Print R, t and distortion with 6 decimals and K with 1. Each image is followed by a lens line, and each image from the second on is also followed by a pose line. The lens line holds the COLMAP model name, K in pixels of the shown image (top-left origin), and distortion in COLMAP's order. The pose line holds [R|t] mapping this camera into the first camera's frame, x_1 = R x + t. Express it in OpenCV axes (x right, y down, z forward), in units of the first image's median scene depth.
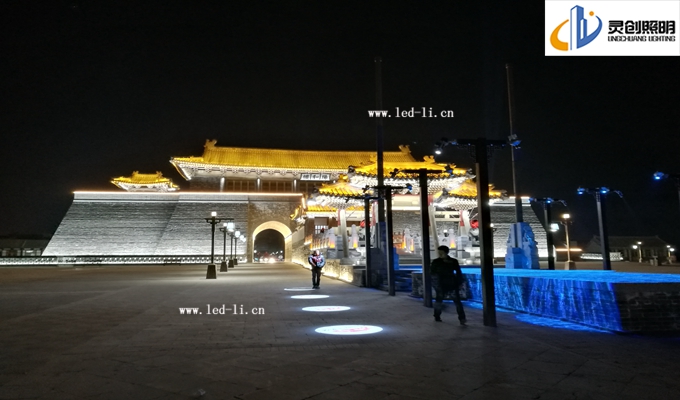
lens RADIAL K [[505.1, 0, 340.0], [0, 505.1, 200.0], [0, 0, 1]] dist [0.009924, 0.001095]
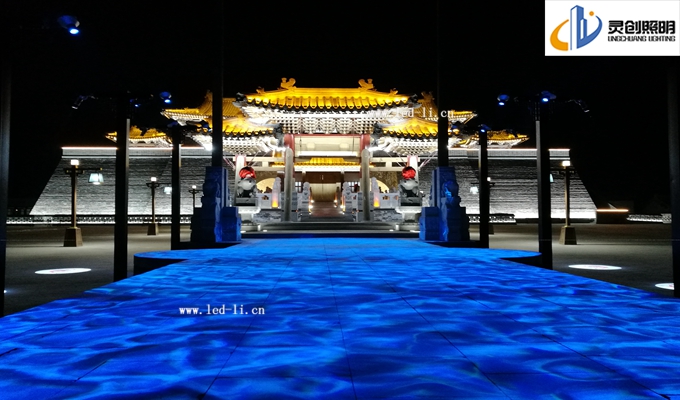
lens RADIAL K [[506.2, 0, 340.2], [0, 506.2, 225.4], [0, 0, 1]] dist [0.009423, -0.000052]
pose [[0.994559, 0.006450, -0.103972, 0.091470], [0.007010, 0.991675, 0.128575, 0.010701], [0.103936, -0.128604, 0.986234, 0.111305]]
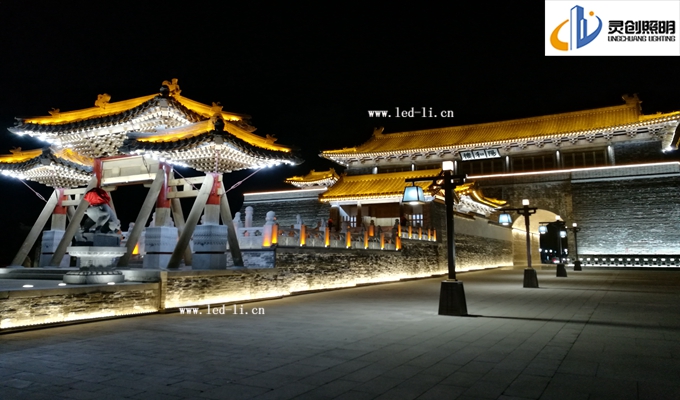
lens RADIAL K [[505.1, 0, 340.0], [0, 505.1, 200.0], [0, 0, 1]] dist [0.009924, 0.001095]
pose [[0.805181, -0.059655, -0.590021, 0.271285], [0.062529, 0.997922, -0.015565, 0.026687], [0.589723, -0.024361, 0.807238, 0.280578]]
